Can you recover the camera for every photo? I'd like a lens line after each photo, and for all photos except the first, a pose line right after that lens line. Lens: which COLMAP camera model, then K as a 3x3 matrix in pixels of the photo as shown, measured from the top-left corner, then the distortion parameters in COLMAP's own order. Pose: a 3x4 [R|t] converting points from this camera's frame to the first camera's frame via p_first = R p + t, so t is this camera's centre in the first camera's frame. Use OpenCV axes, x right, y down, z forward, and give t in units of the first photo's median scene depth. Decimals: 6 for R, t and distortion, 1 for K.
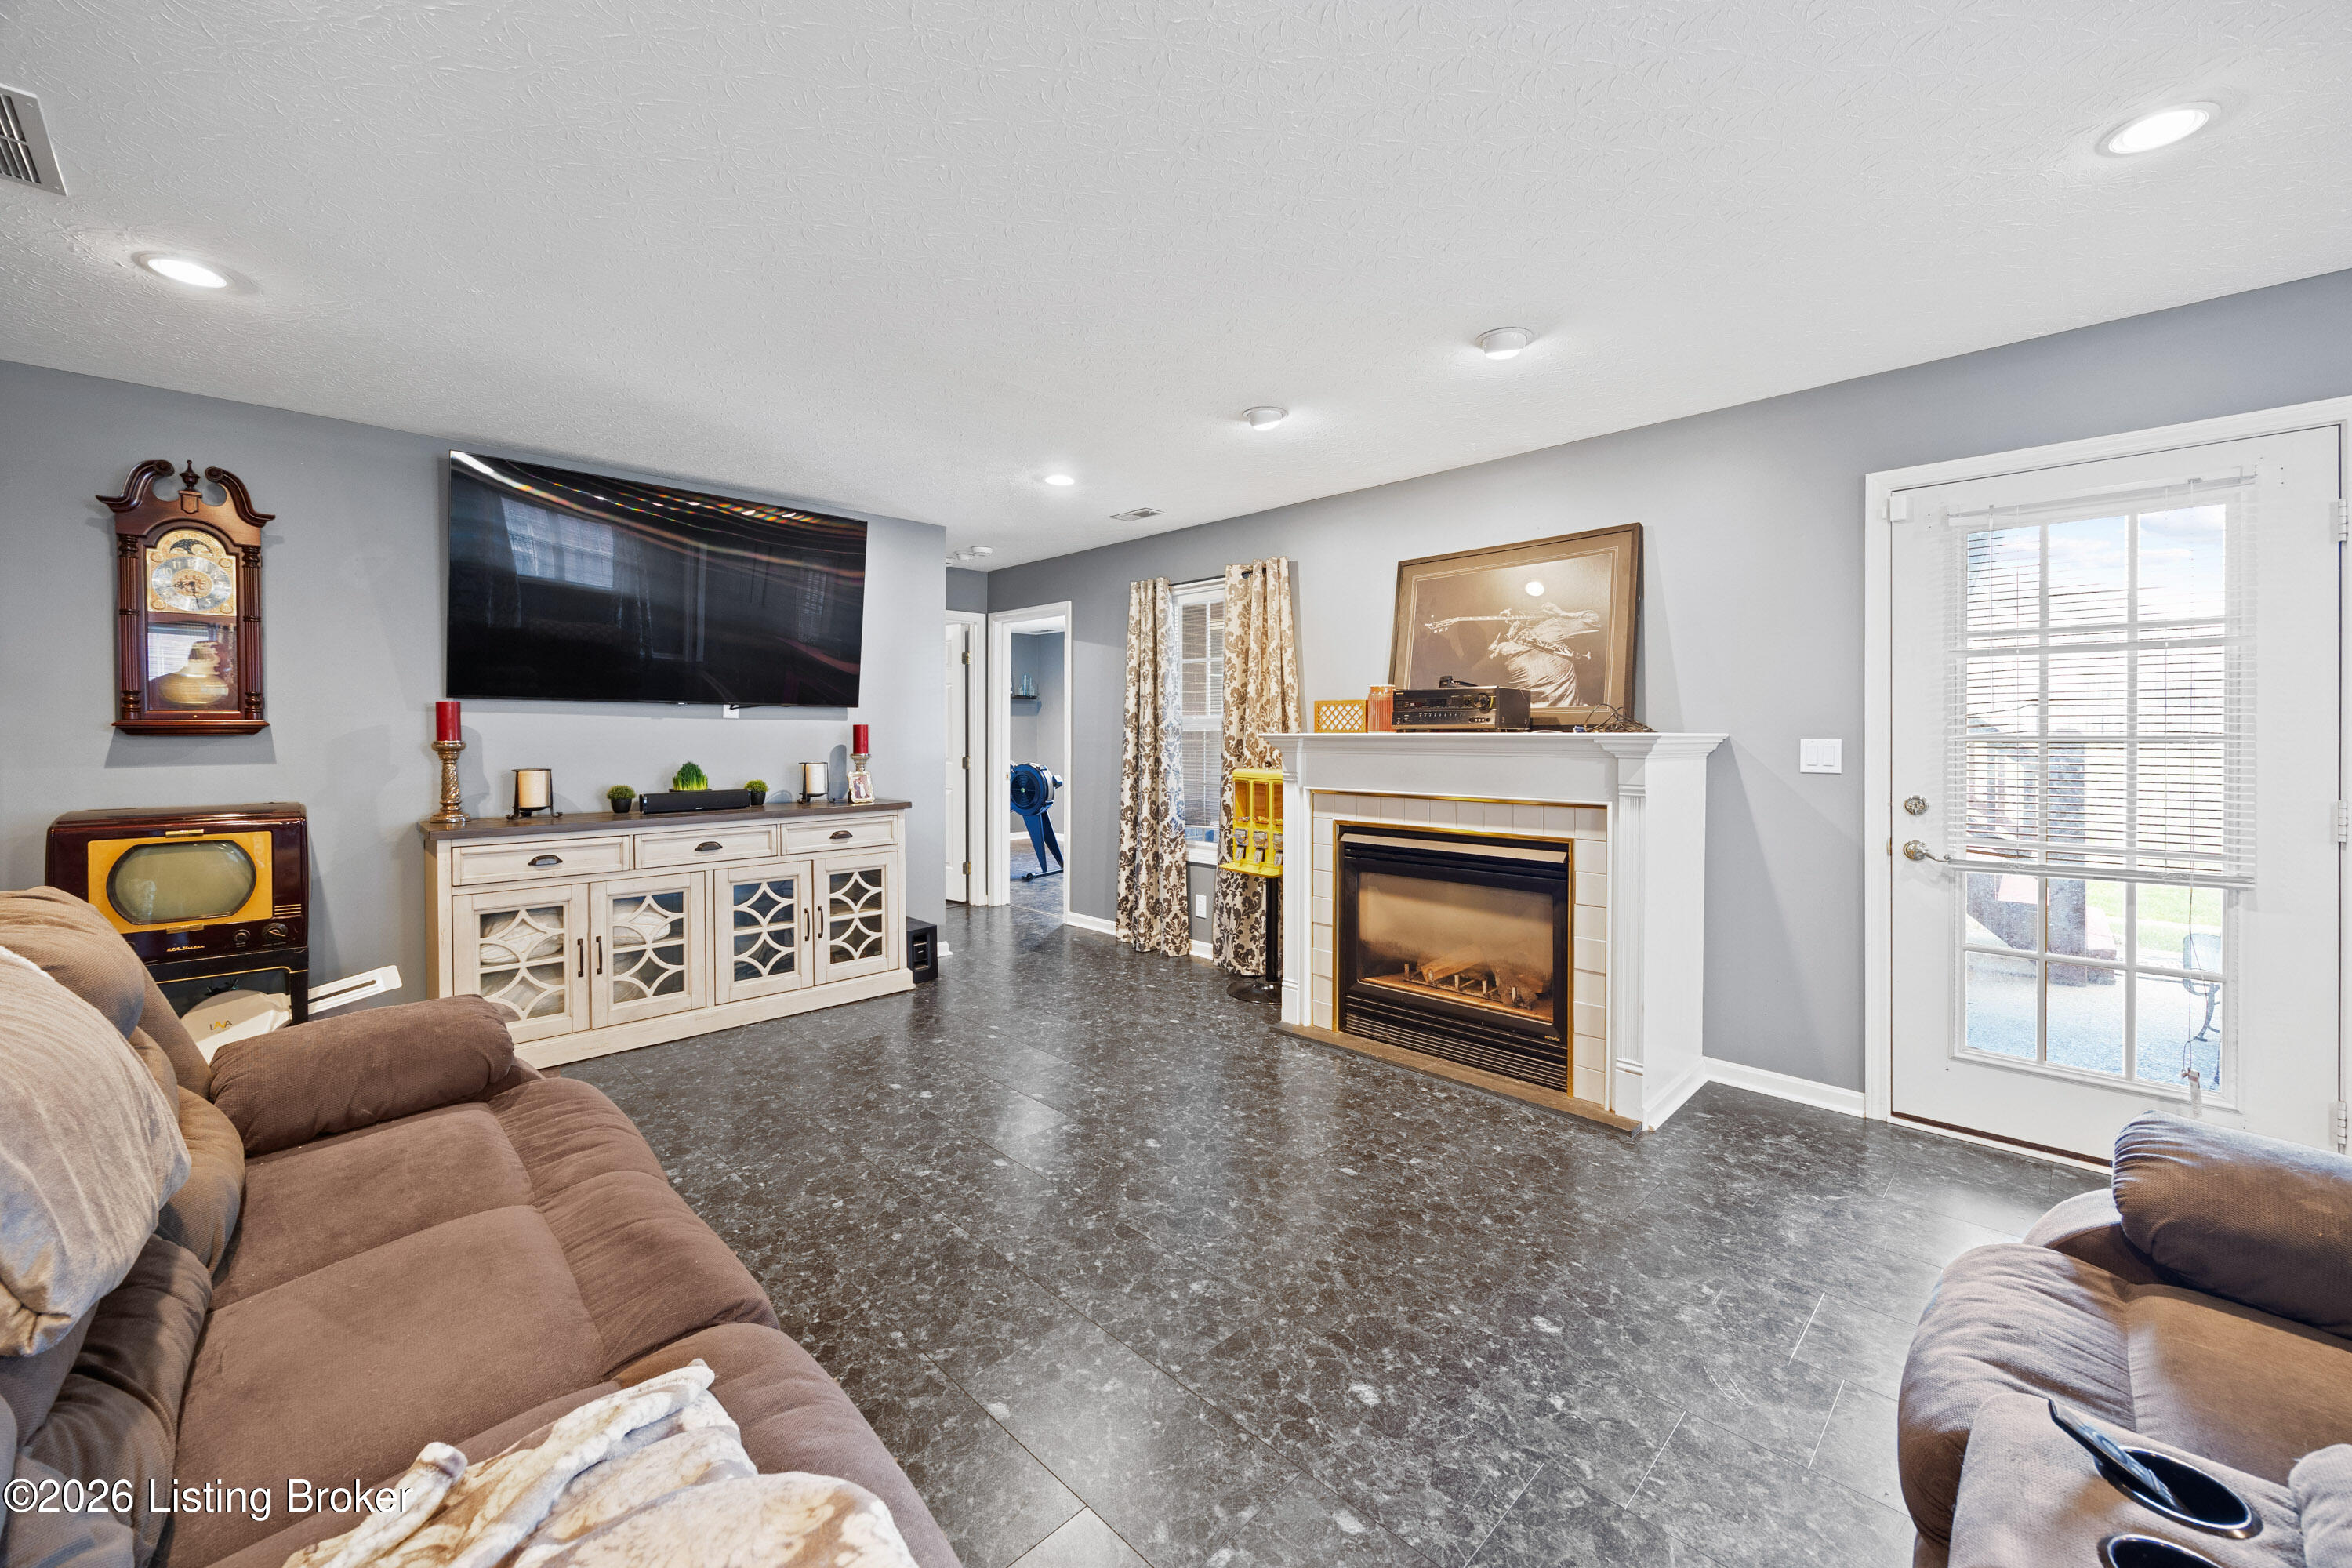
lens RADIAL K [[924.2, 0, 1176.2], [0, 924.2, 734.7], [0, 0, 1]] dist [-0.000678, -0.000012]
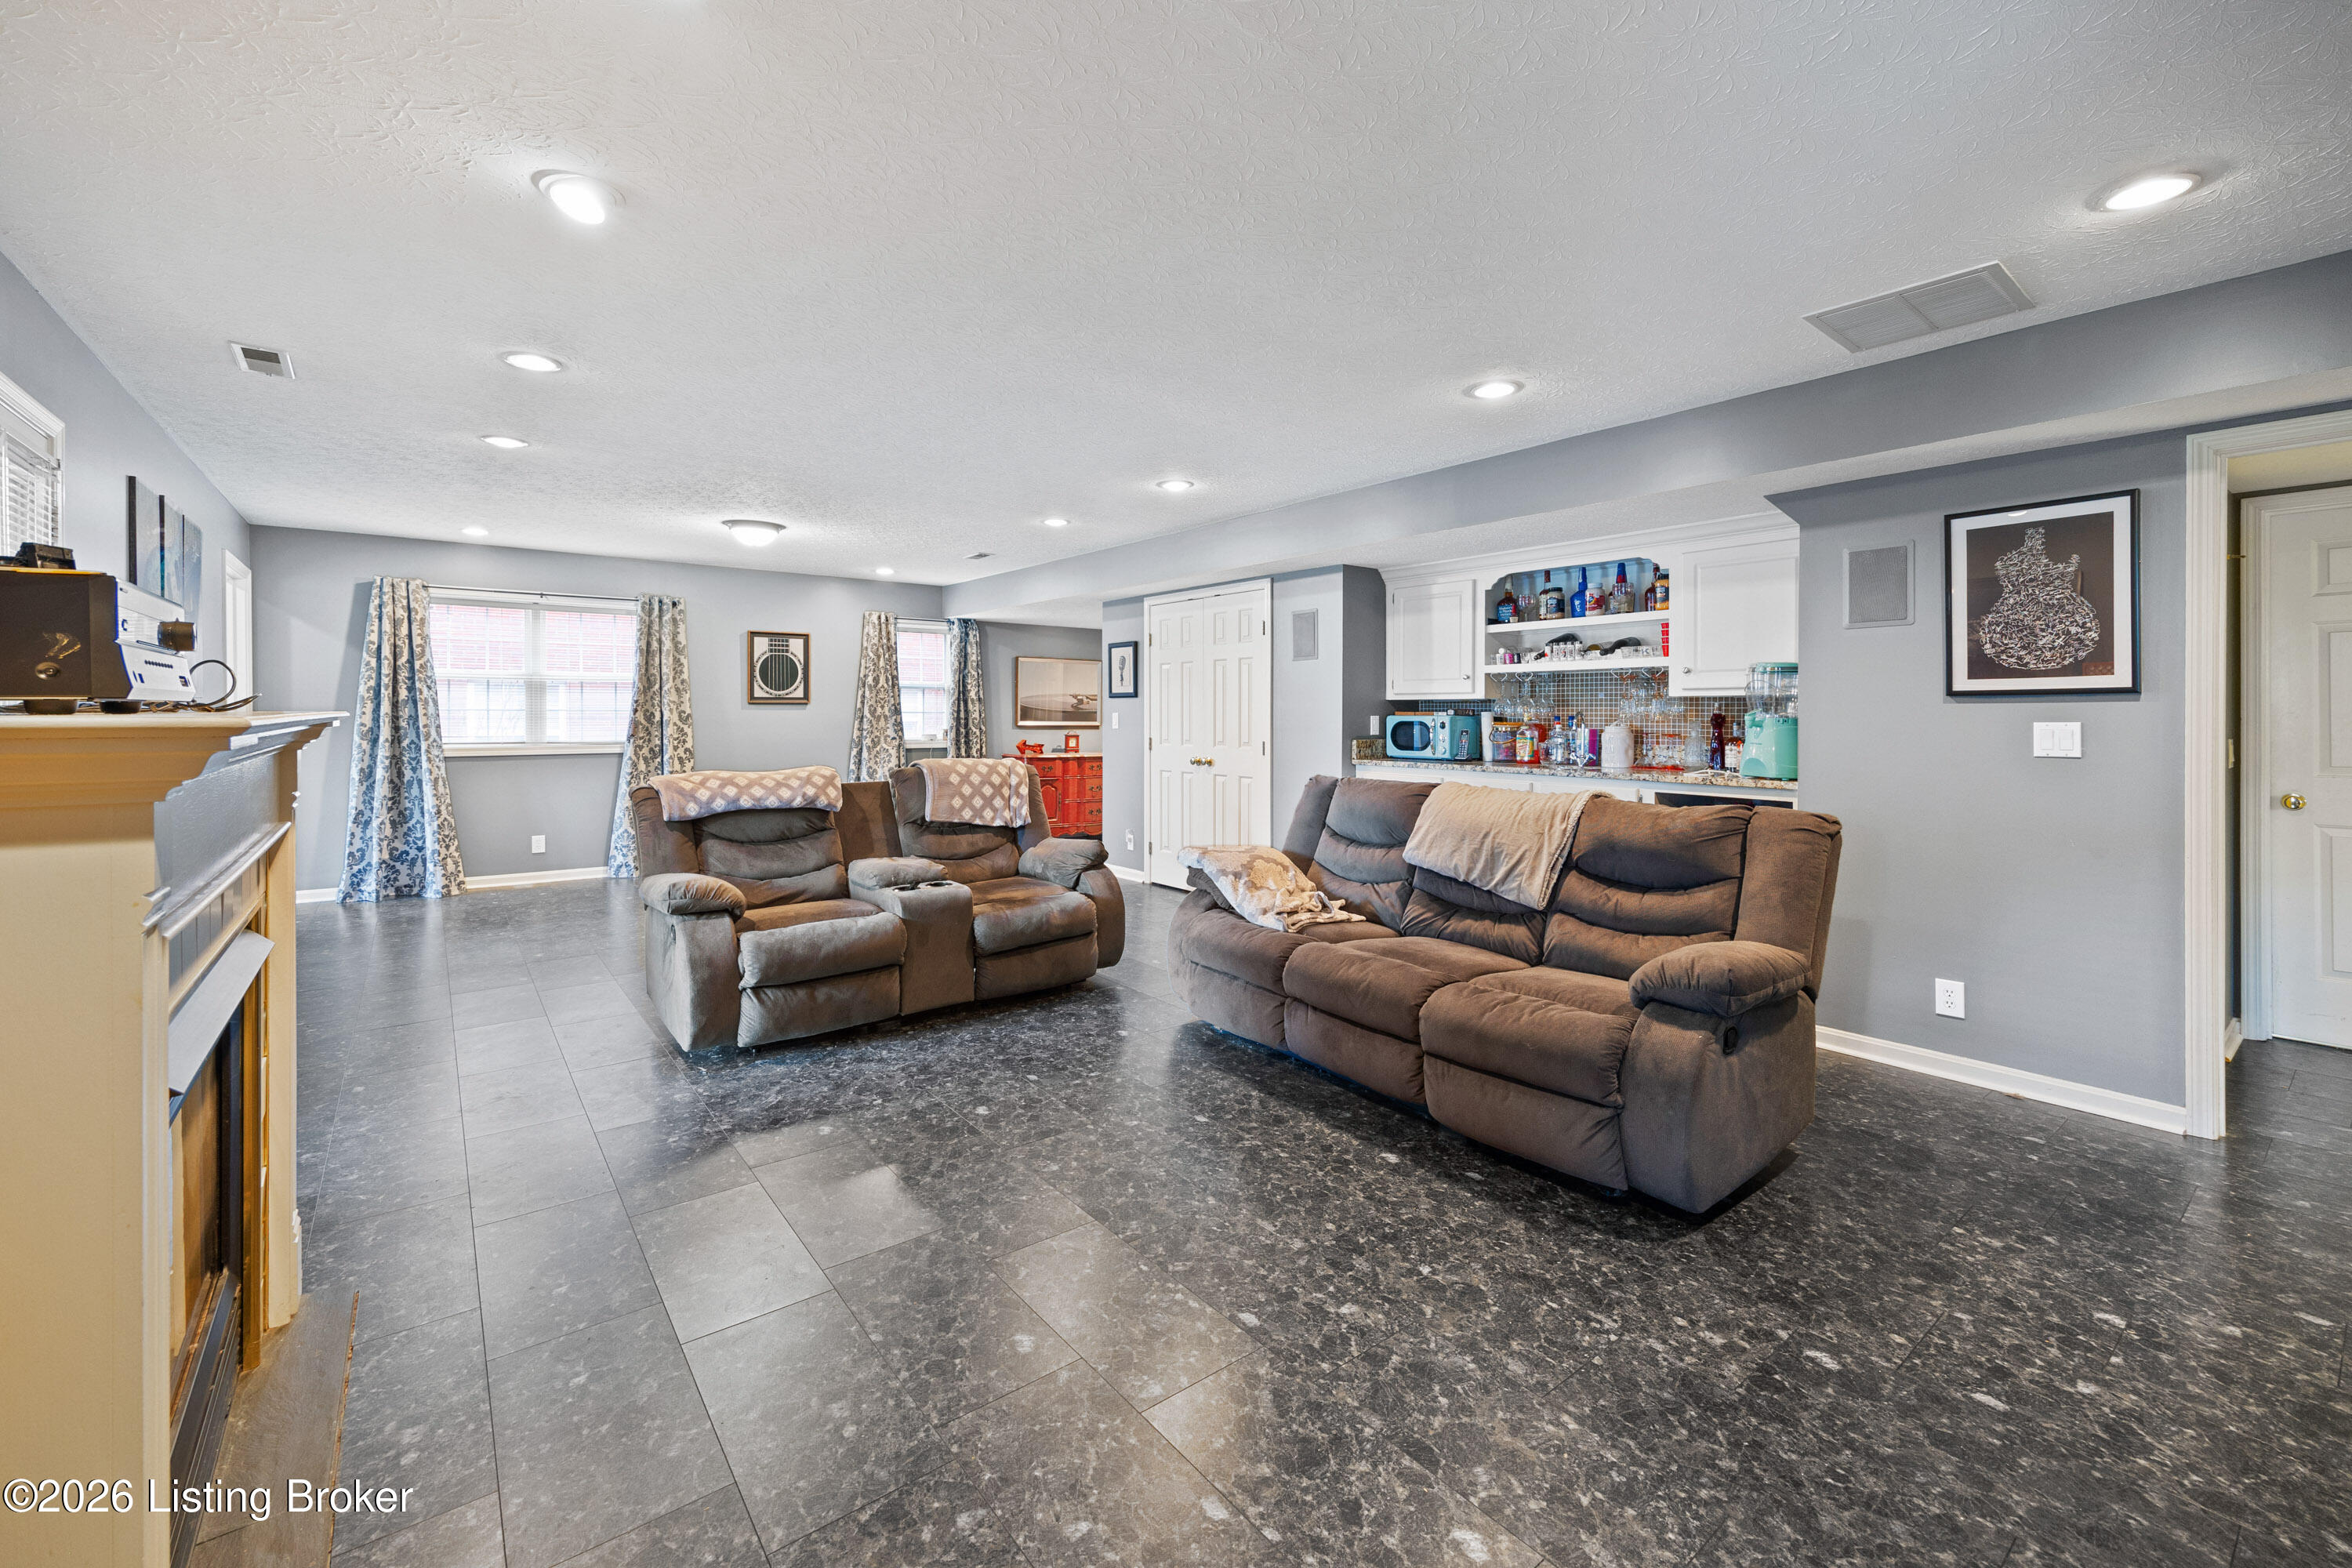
lens RADIAL K [[945.7, 0, 1179.0], [0, 945.7, 720.8], [0, 0, 1]] dist [0.001089, 0.000060]
pose [[-0.994065, -0.003795, 0.108726, -0.178876], [-0.002951, 0.999964, 0.007929, -0.000936], [-0.108752, 0.007561, -0.994040, 1.440005]]
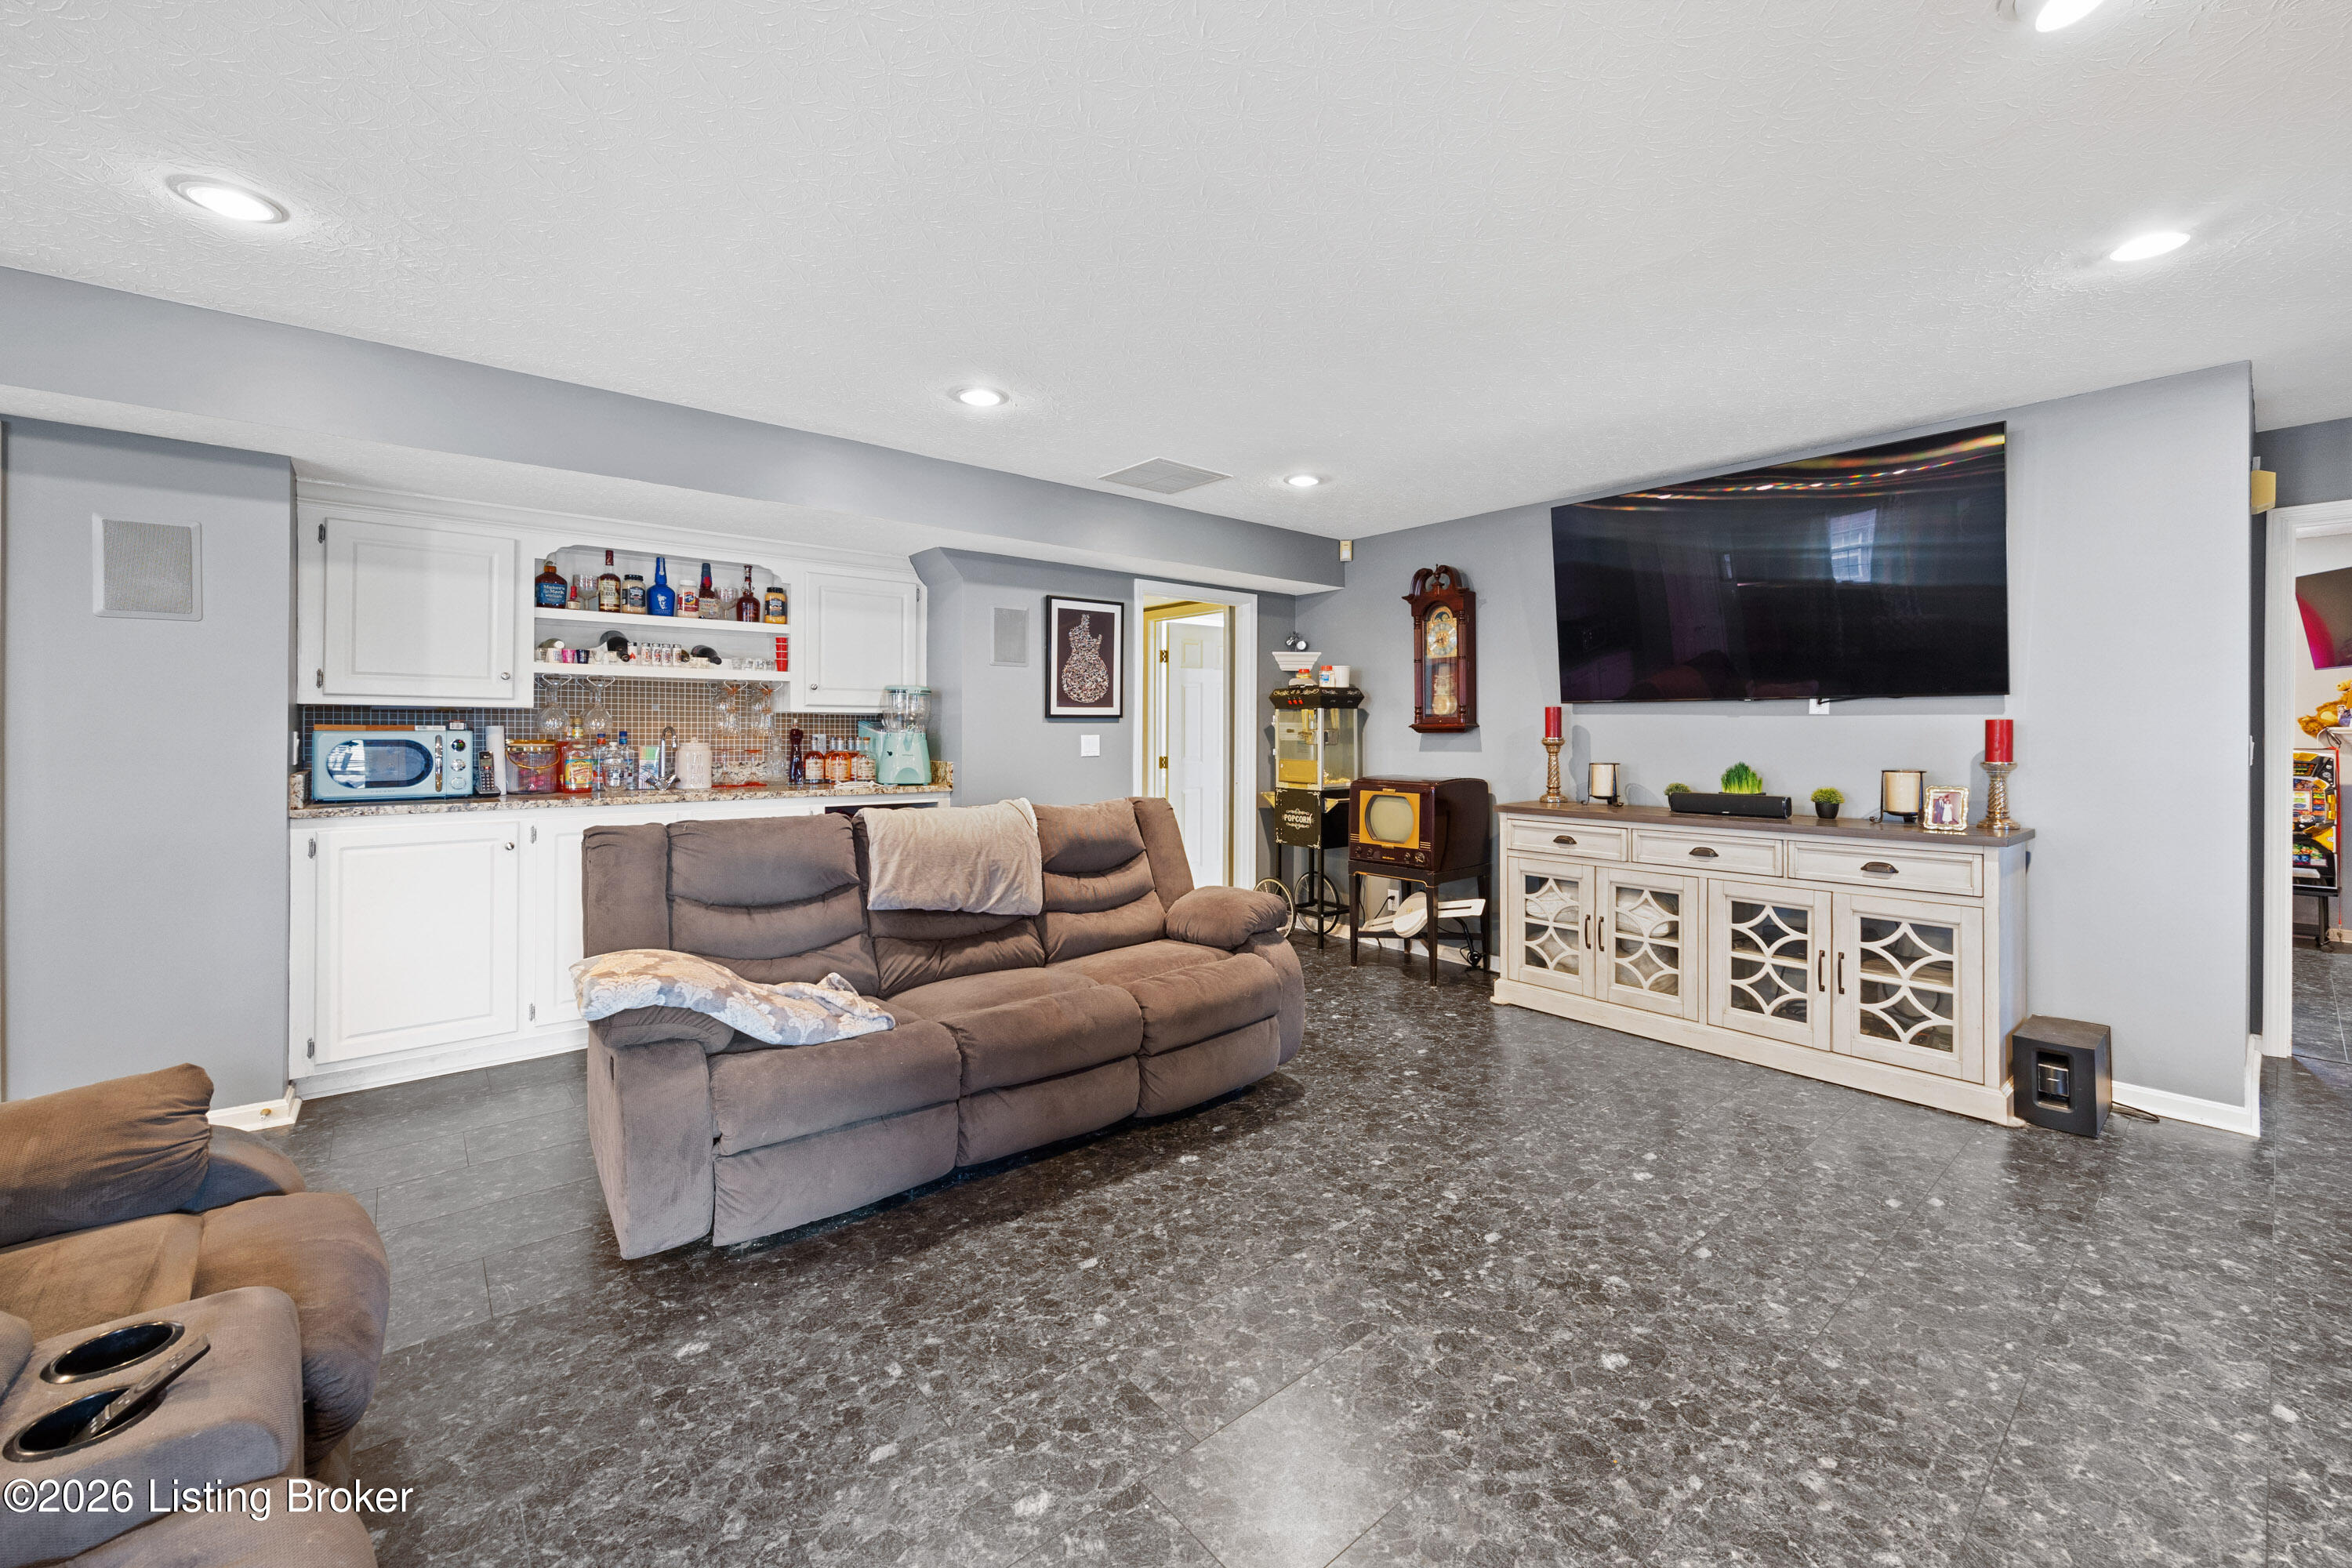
lens RADIAL K [[924.2, 0, 1176.2], [0, 924.2, 734.7], [0, 0, 1]] dist [-0.000678, -0.000012]
pose [[-0.085029, 0.001759, -0.996377, 0.565467], [-0.002688, 0.999994, 0.001995, 0.001454], [0.996375, 0.002848, -0.085024, 0.653516]]
